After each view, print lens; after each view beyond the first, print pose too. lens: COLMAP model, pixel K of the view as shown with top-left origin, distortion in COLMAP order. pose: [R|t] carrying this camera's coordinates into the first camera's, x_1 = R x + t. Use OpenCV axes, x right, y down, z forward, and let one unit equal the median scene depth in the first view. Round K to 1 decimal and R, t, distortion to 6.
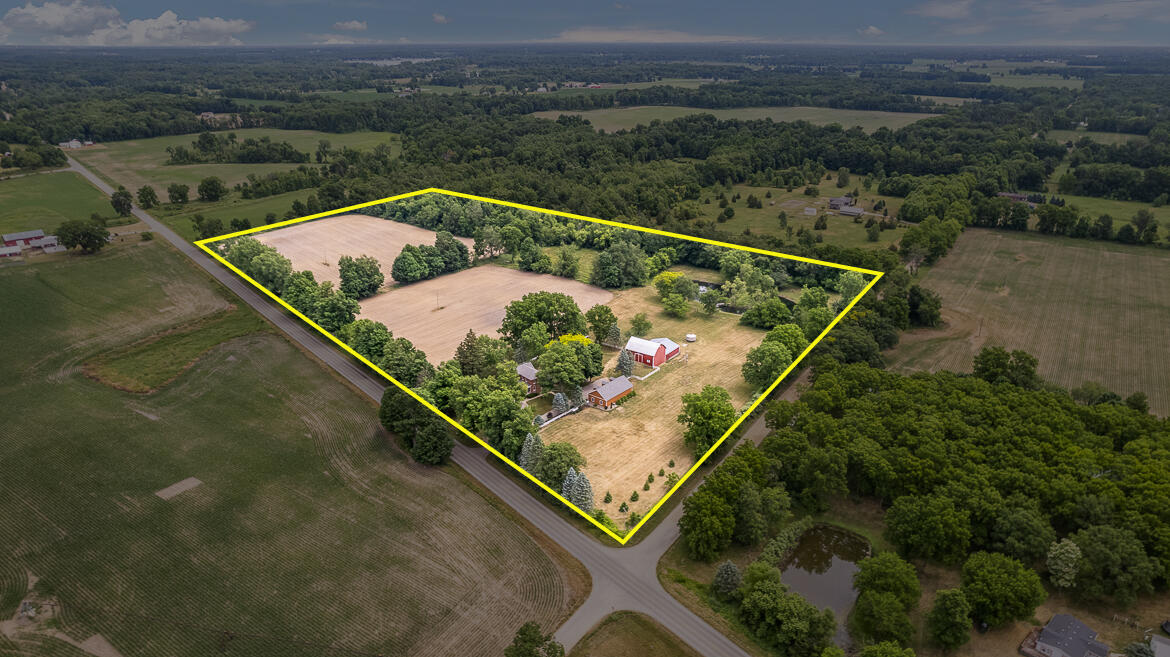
lens RADIAL K [[733.9, 0, 589.4], [0, 733.9, 328.3], [0, 0, 1]] dist [-0.061422, 0.045101]
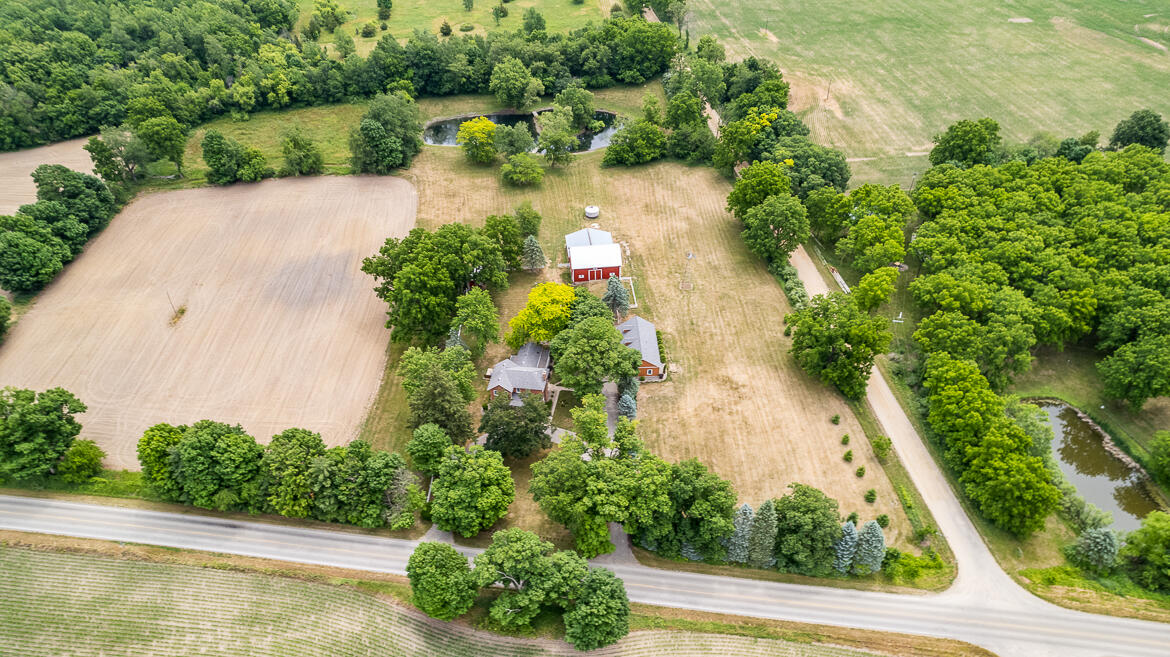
lens RADIAL K [[733.9, 0, 589.4], [0, 733.9, 328.3], [0, 0, 1]] dist [-0.061422, 0.045101]
pose [[0.746046, -0.437954, 0.501609, -0.308373], [0.252823, 0.883174, 0.395074, -0.191078], [-0.616033, -0.167925, 0.769613, 0.466703]]
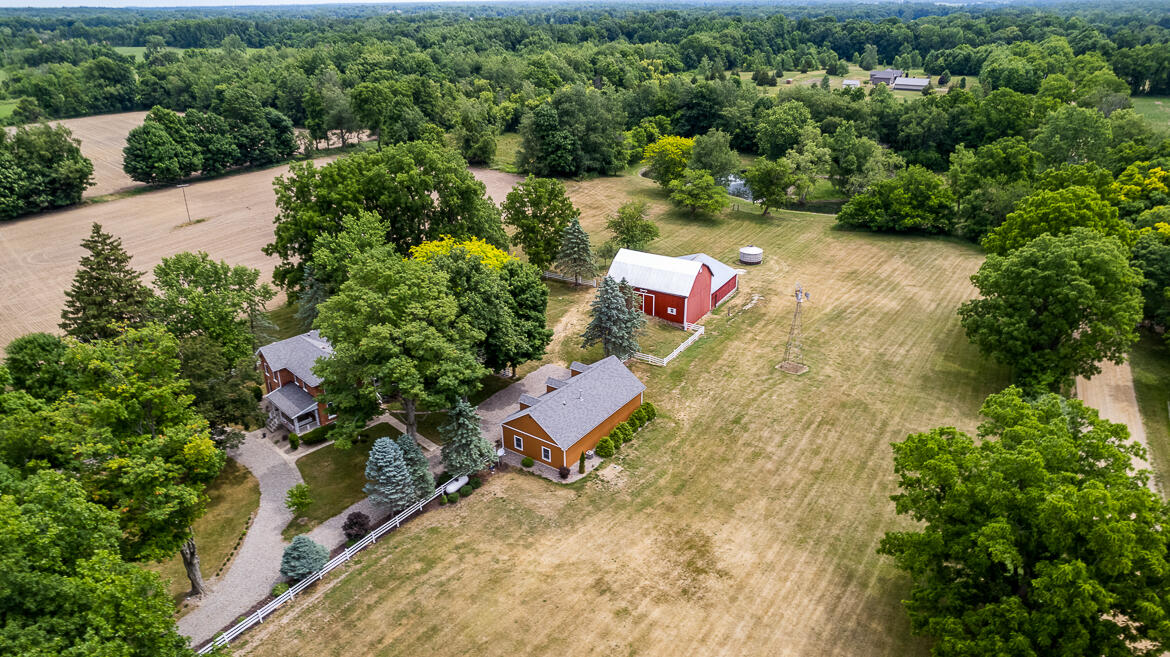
lens RADIAL K [[748.0, 0, 588.7], [0, 748.0, 328.0], [0, 0, 1]] dist [-0.063126, 0.052161]
pose [[0.996701, -0.044011, 0.068185, 0.012973], [0.040560, 0.997865, 0.051197, 0.032463], [-0.070293, -0.048263, 0.996358, 0.627945]]
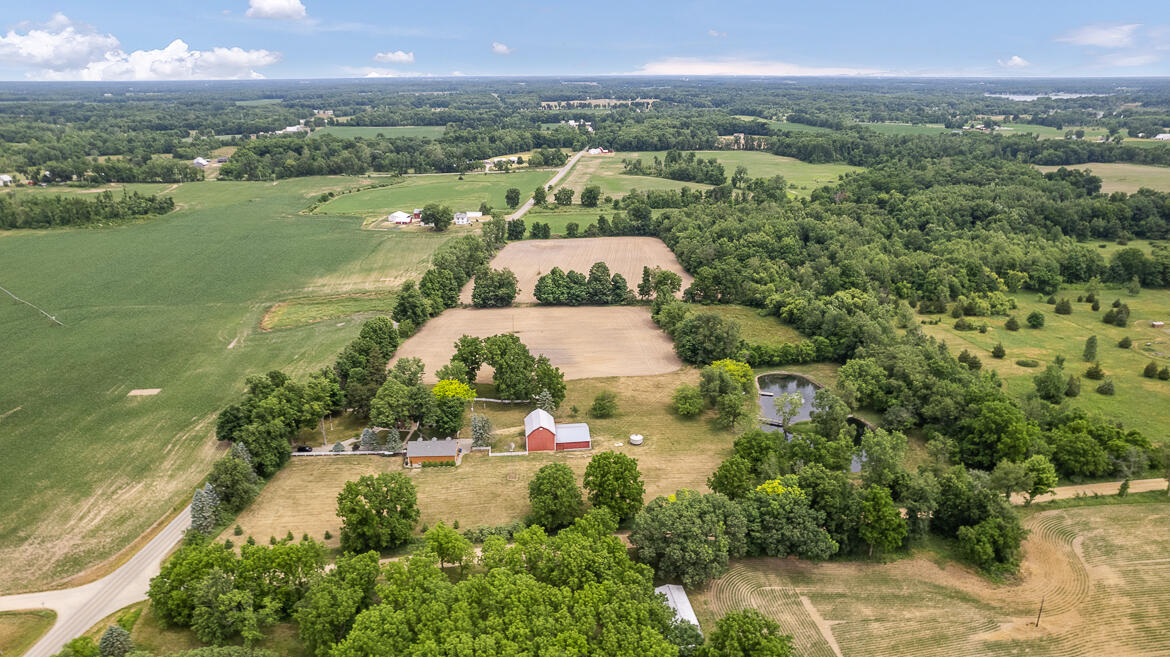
lens RADIAL K [[733.9, 0, 589.4], [0, 733.9, 328.3], [0, 0, 1]] dist [-0.061422, 0.045101]
pose [[0.685074, 0.240320, -0.687692, 0.685107], [-0.265590, 0.961438, 0.071403, -0.161622], [0.678333, 0.133728, 0.722483, 0.414574]]
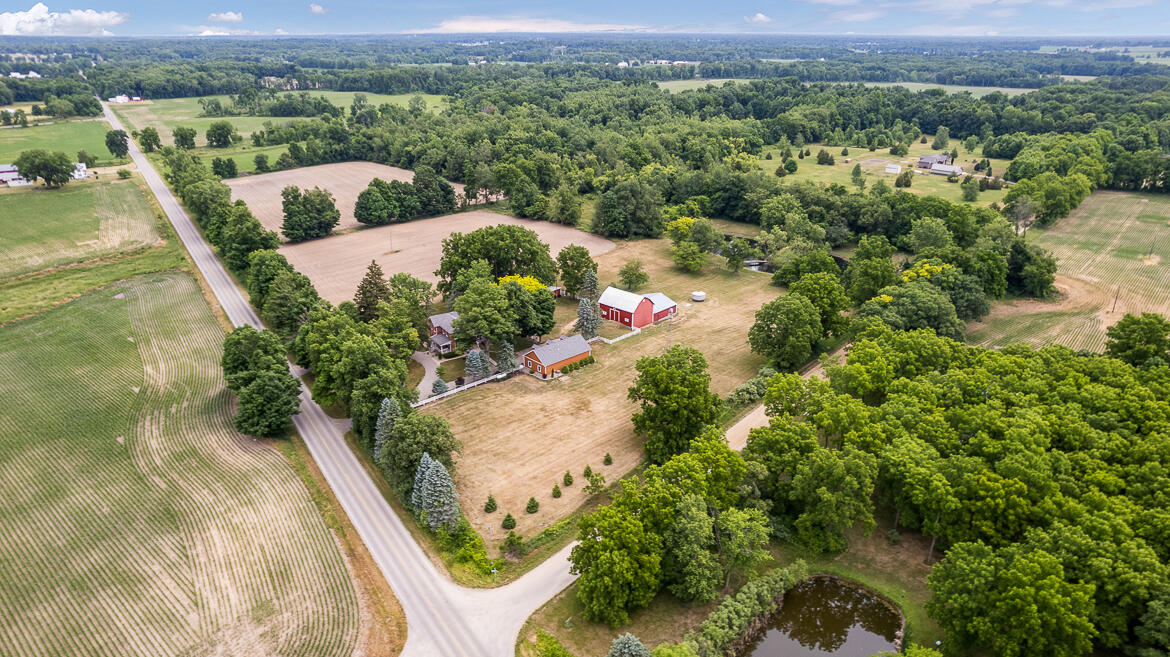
lens RADIAL K [[752.4, 0, 589.1], [0, 752.4, 327.0], [0, 0, 1]] dist [-0.080864, 0.083302]
pose [[0.992455, 0.046528, -0.113435, 0.128323], [-0.045813, 0.998910, 0.008901, 0.046971], [0.113725, -0.003638, 0.993506, 0.255043]]
